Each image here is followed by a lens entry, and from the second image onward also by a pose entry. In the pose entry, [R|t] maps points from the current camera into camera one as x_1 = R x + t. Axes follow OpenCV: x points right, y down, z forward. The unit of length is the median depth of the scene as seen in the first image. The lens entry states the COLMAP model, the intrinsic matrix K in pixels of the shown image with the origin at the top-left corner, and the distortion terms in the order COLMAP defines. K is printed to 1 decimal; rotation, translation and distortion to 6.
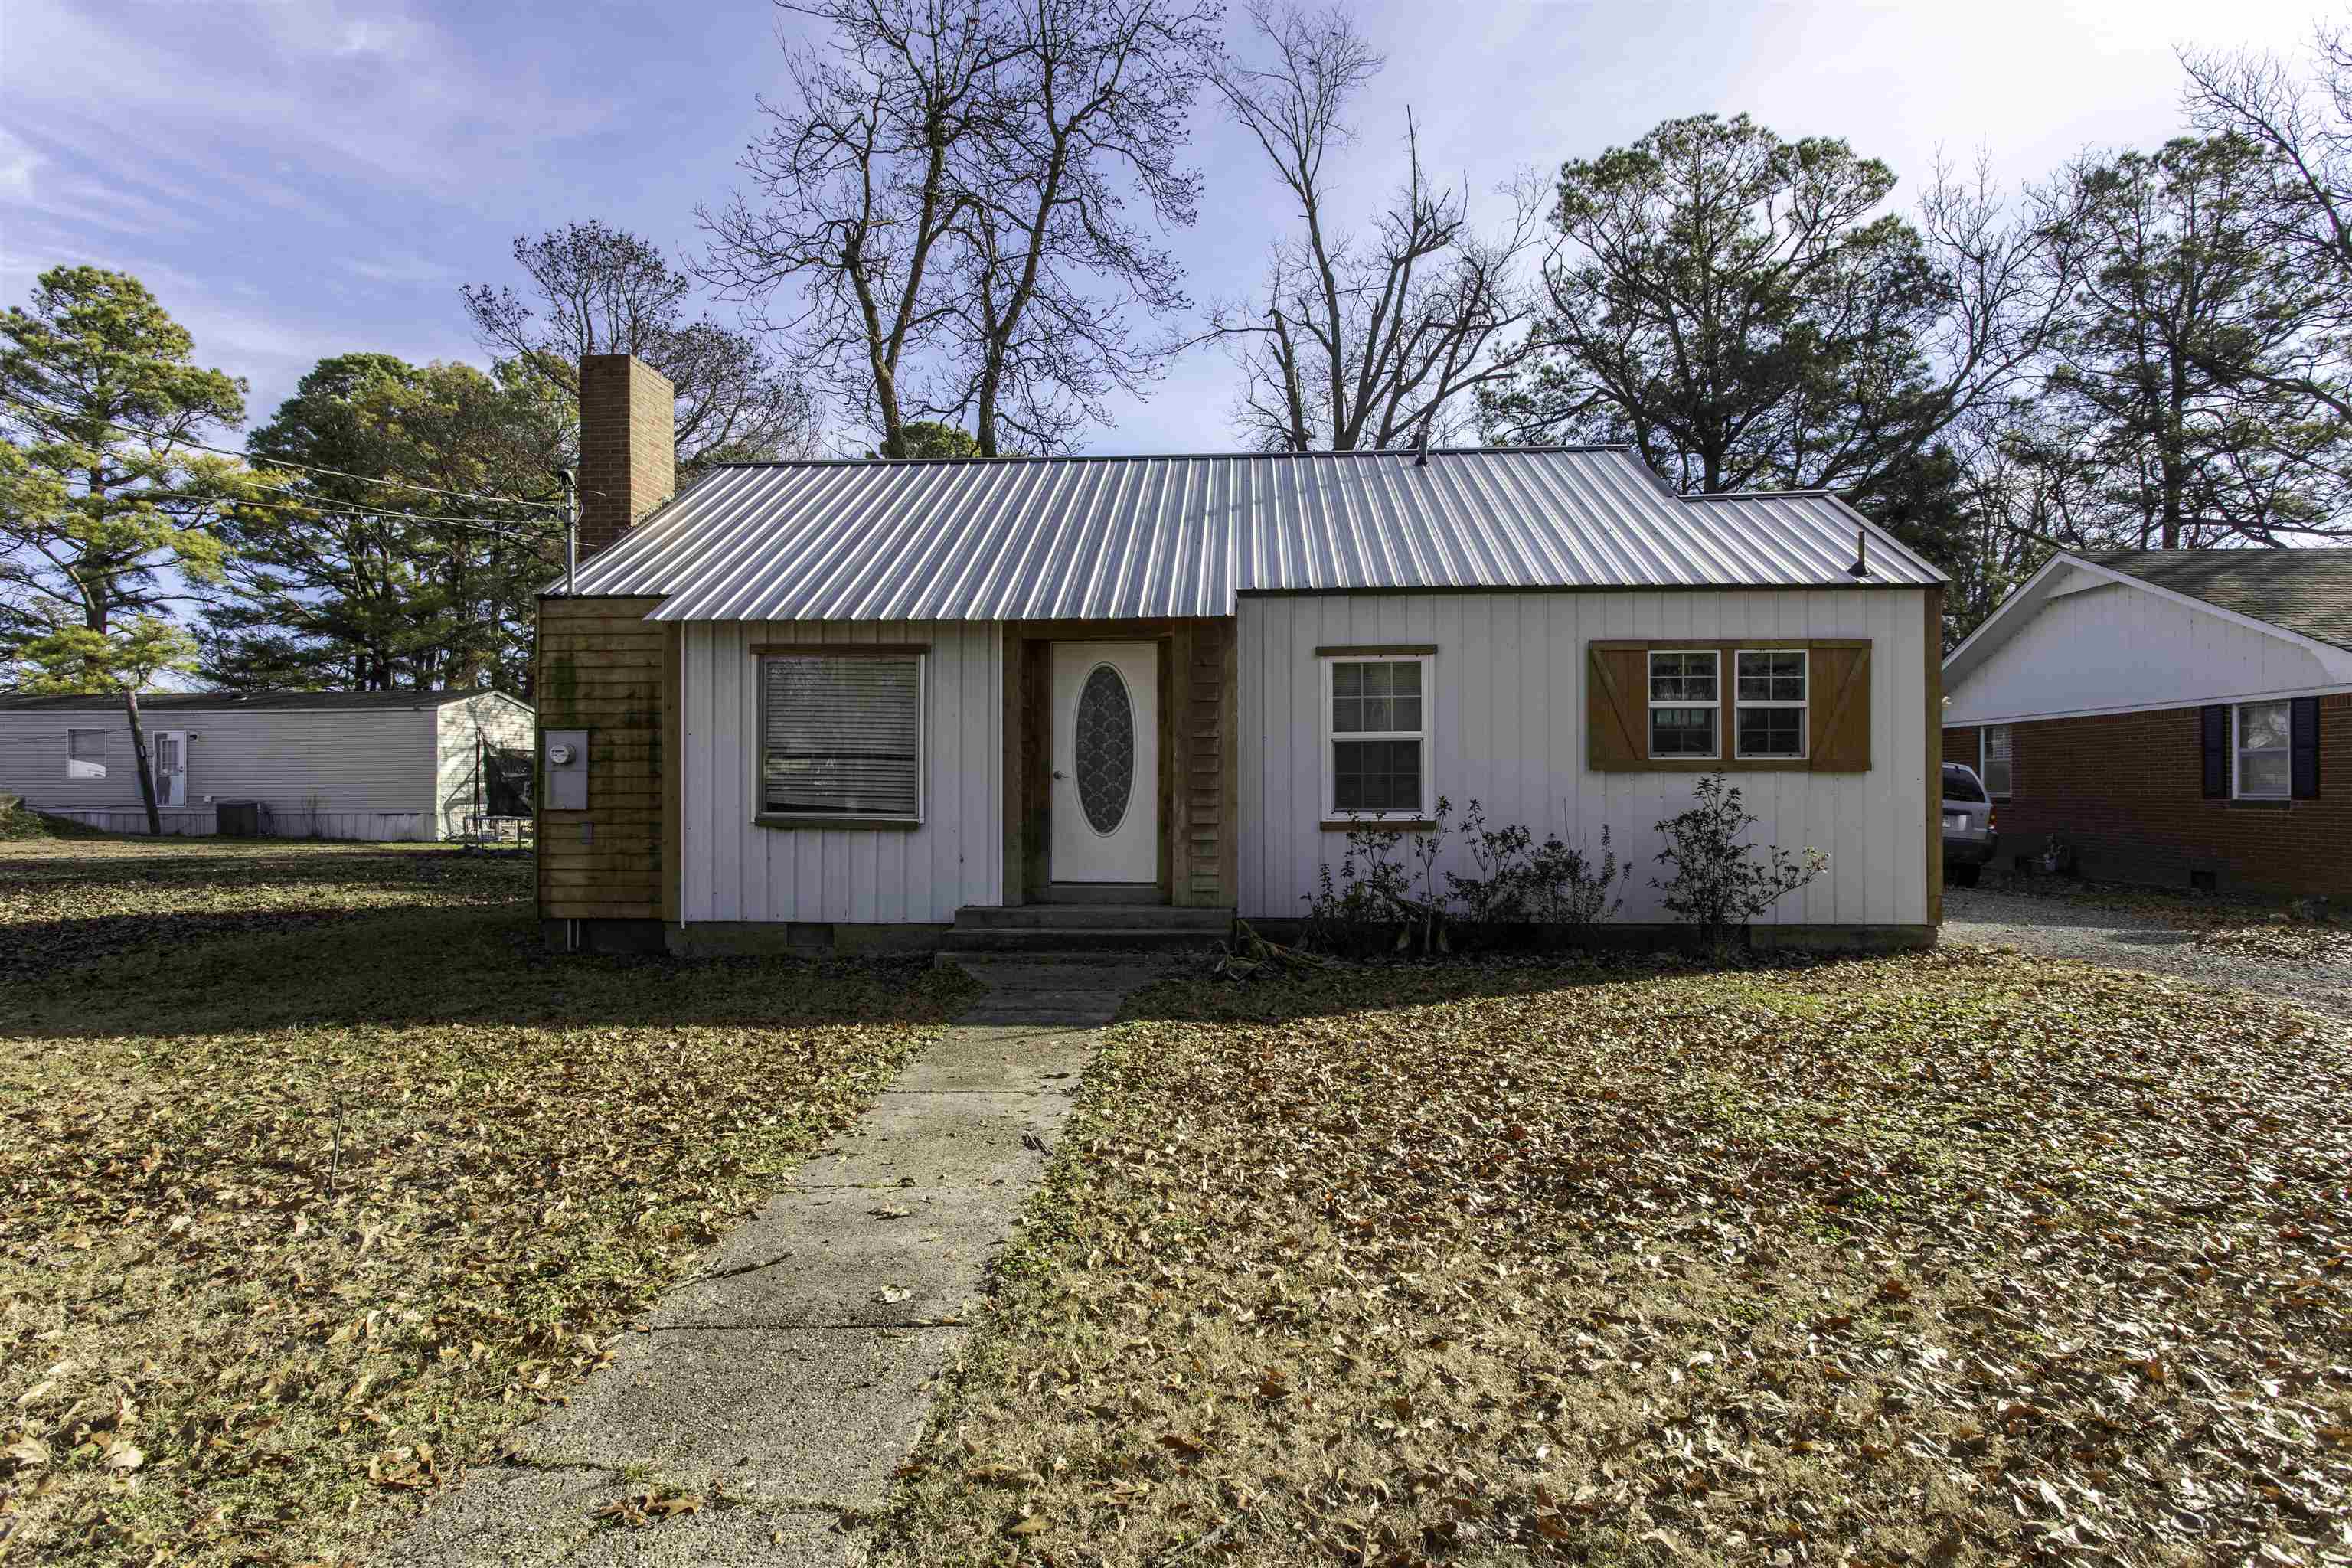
lens RADIAL K [[1233.6, 0, 1137.6], [0, 1233.6, 774.5], [0, 0, 1]] dist [0.000896, 0.004924]
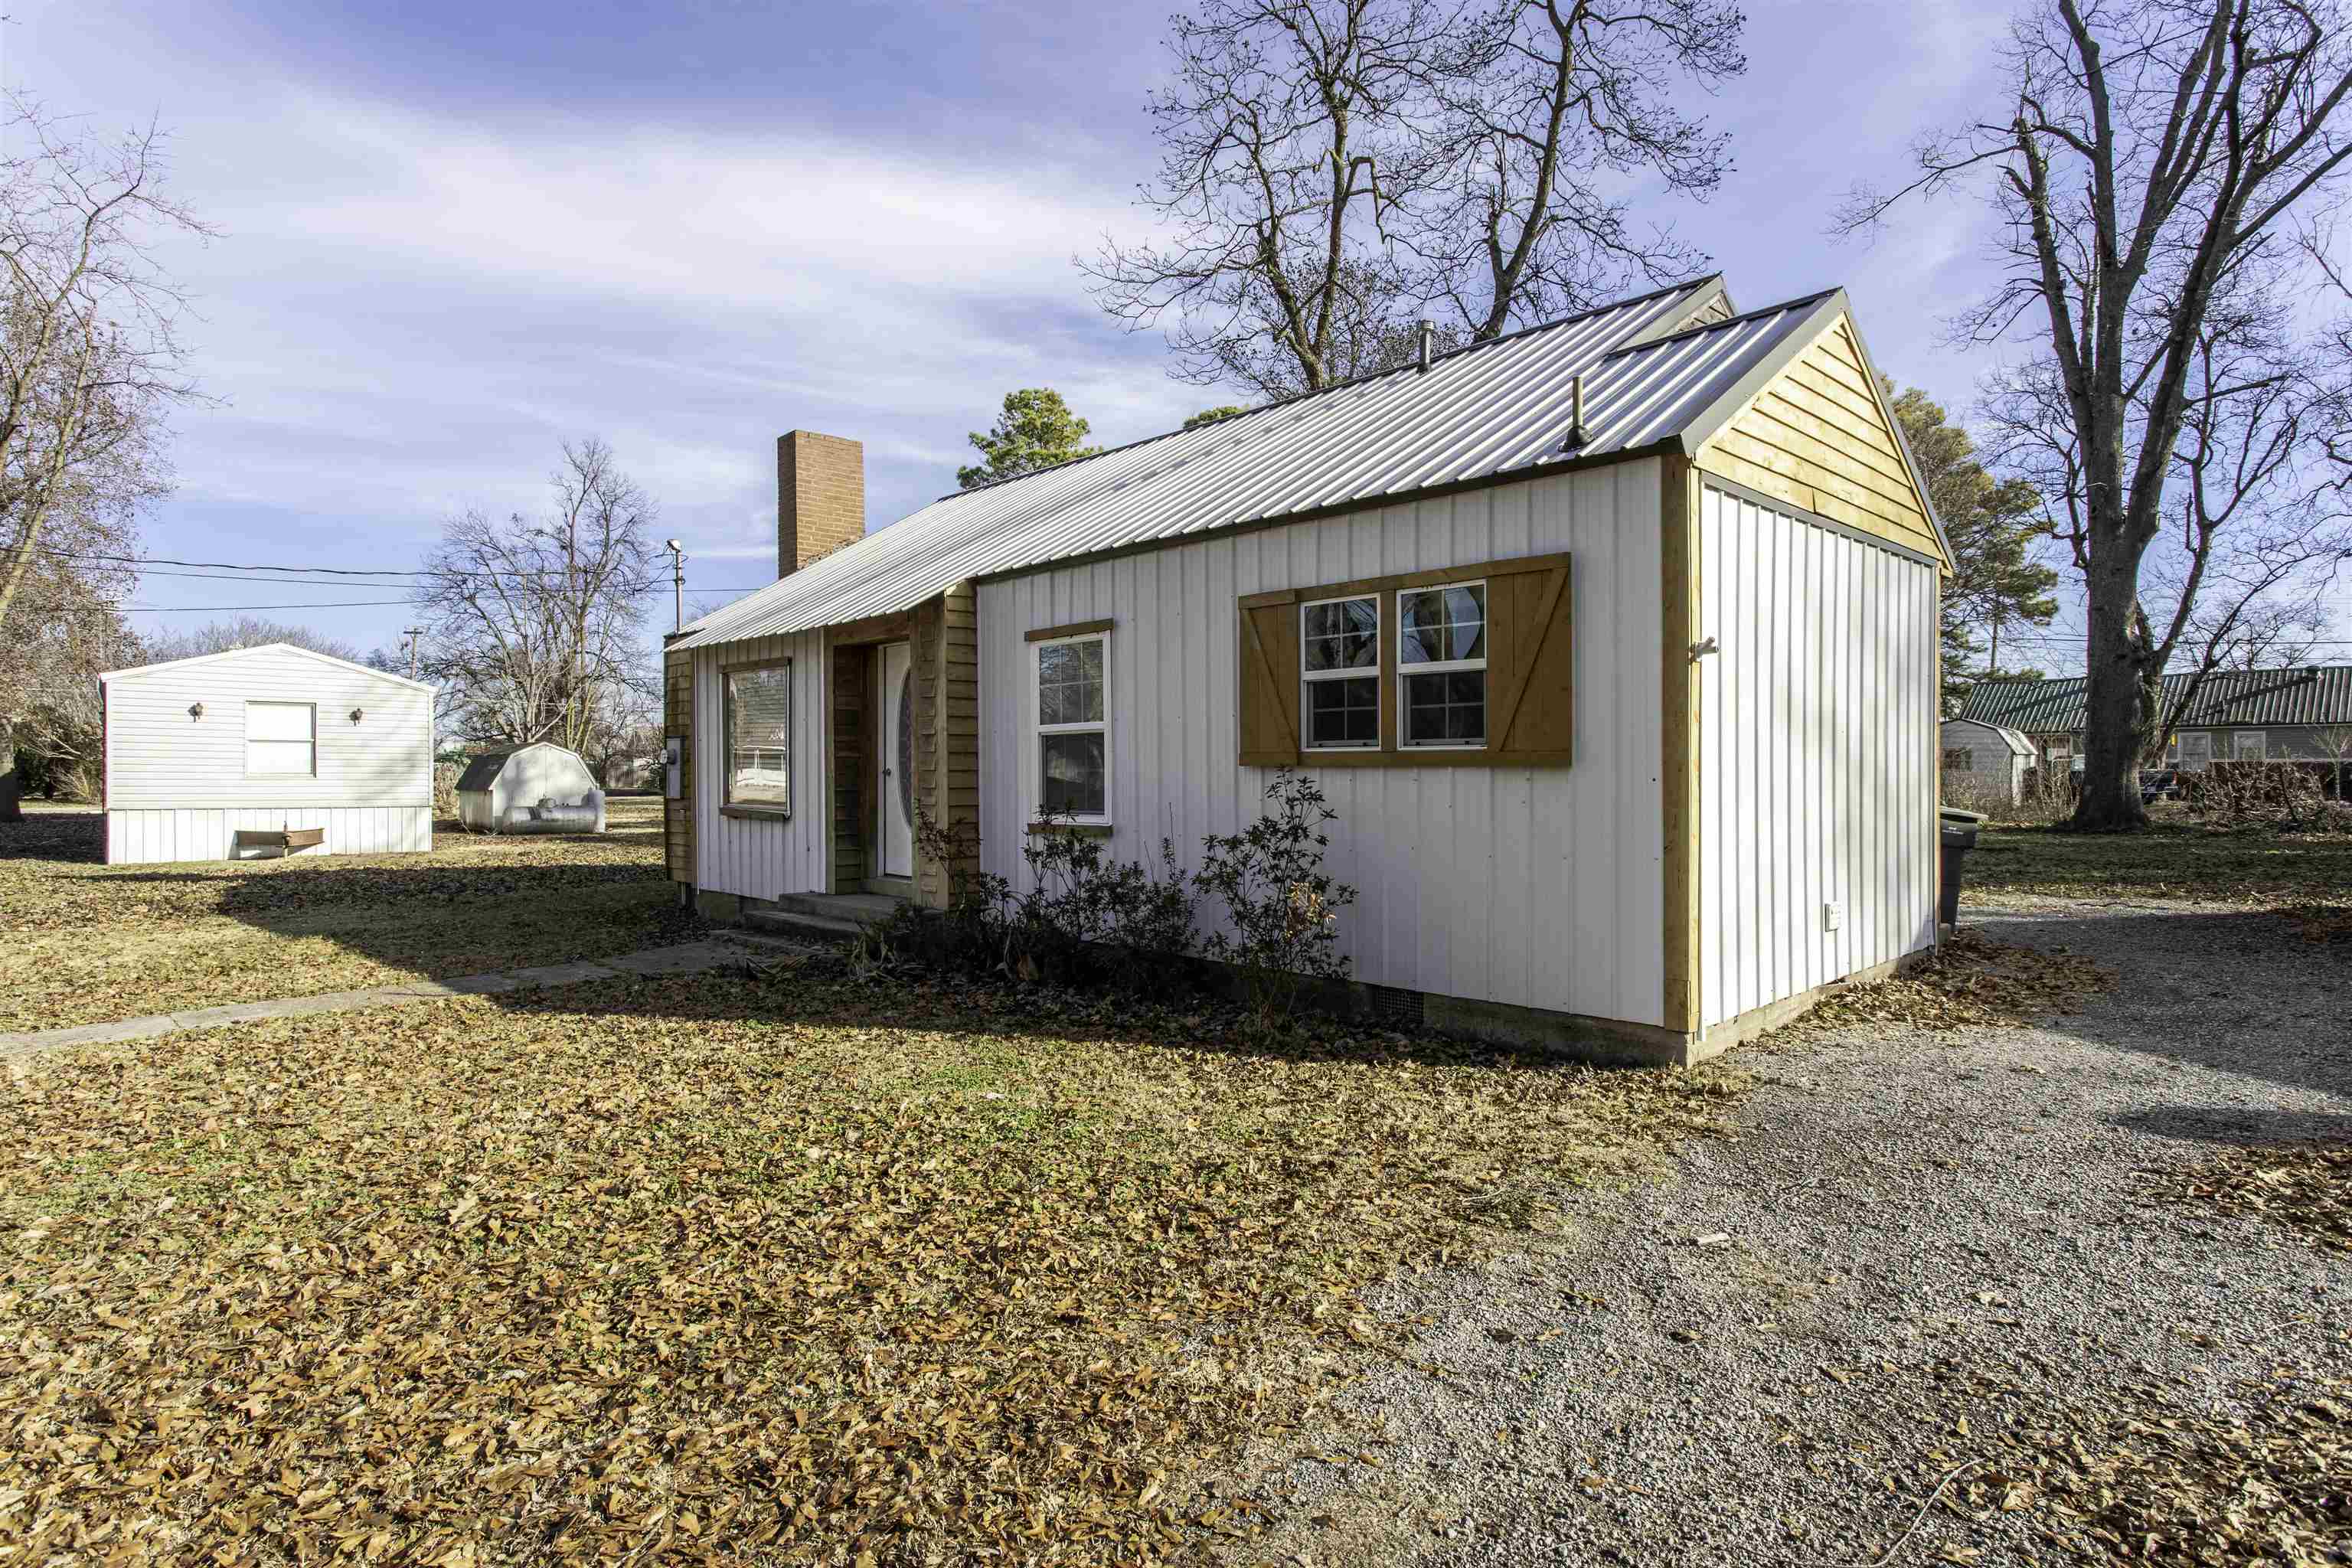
lens RADIAL K [[1233.6, 0, 1219.1], [0, 1233.6, 779.1], [0, 0, 1]] dist [0.000896, 0.004924]
pose [[0.756501, 0.000809, -0.653992, 0.456547], [0.015938, 0.999679, 0.019673, -0.005688], [0.653798, -0.025306, 0.756246, 0.218686]]
